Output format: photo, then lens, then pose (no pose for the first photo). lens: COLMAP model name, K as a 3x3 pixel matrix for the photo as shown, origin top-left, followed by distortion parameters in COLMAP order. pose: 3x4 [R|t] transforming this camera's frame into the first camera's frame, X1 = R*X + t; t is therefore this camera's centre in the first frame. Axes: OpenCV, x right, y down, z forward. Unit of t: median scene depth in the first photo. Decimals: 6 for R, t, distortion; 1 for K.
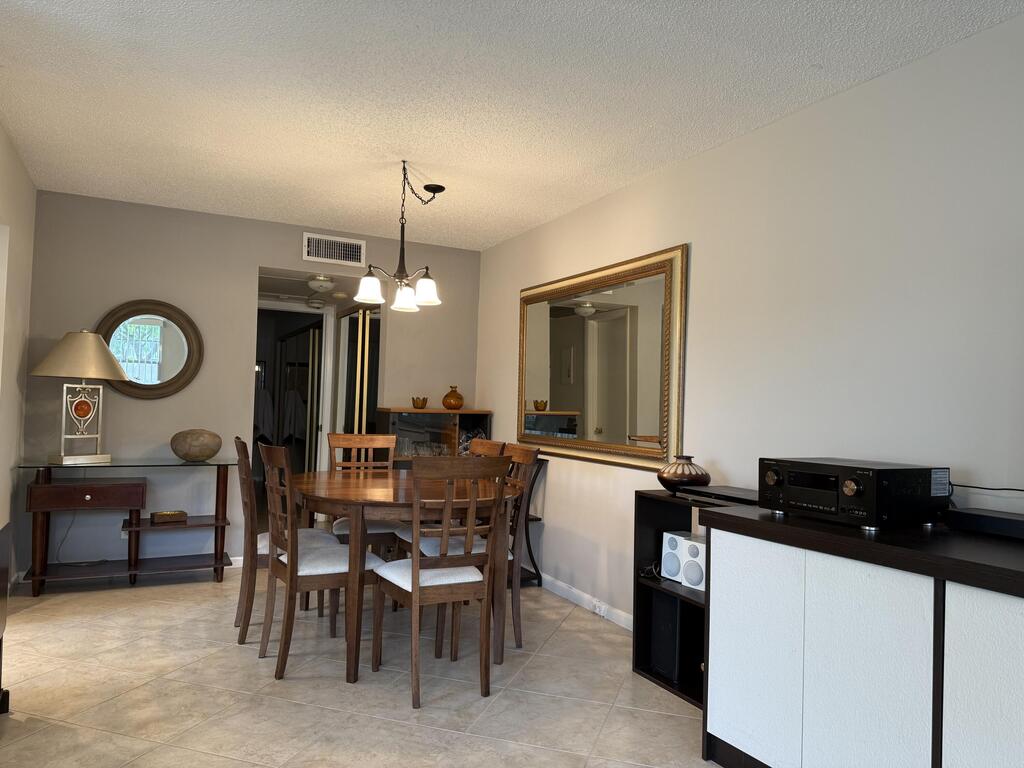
lens RADIAL K [[711.1, 0, 512.0], [0, 711.1, 384.0], [0, 0, 1]] dist [0.105580, -0.196056]
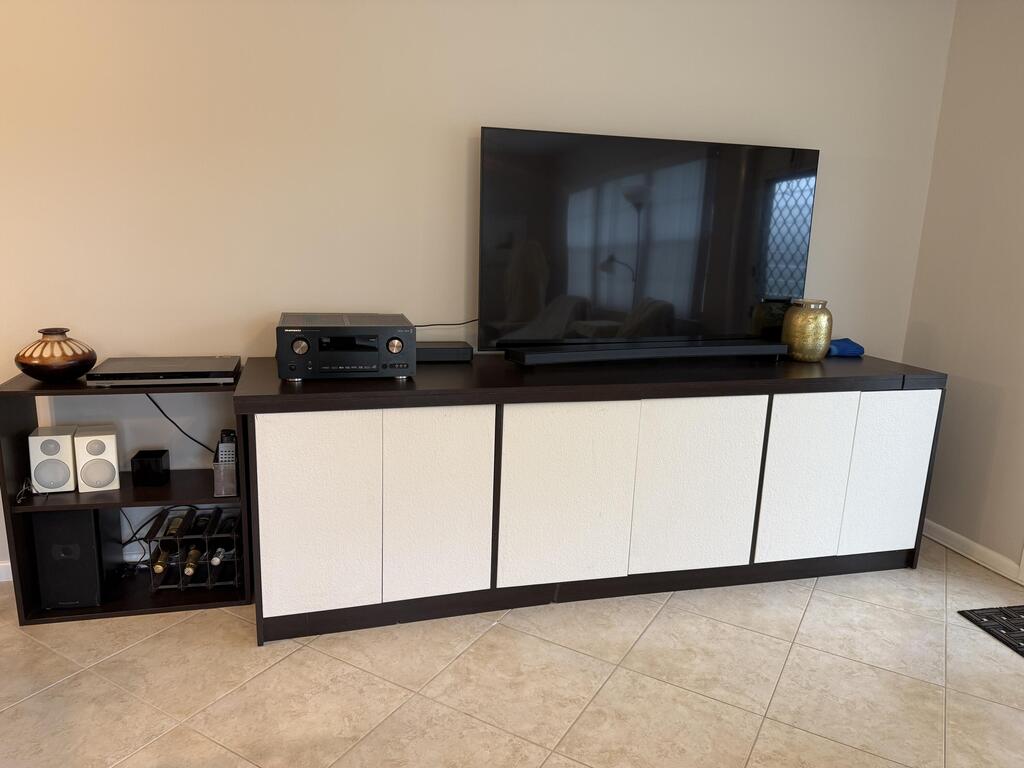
lens RADIAL K [[711.1, 0, 512.0], [0, 711.1, 384.0], [0, 0, 1]] dist [0.105580, -0.196056]
pose [[0.220565, -0.253911, 0.941743, -0.376118], [-0.057165, 0.960497, 0.272356, -0.076351], [-0.973696, -0.113907, 0.197337, 0.409954]]
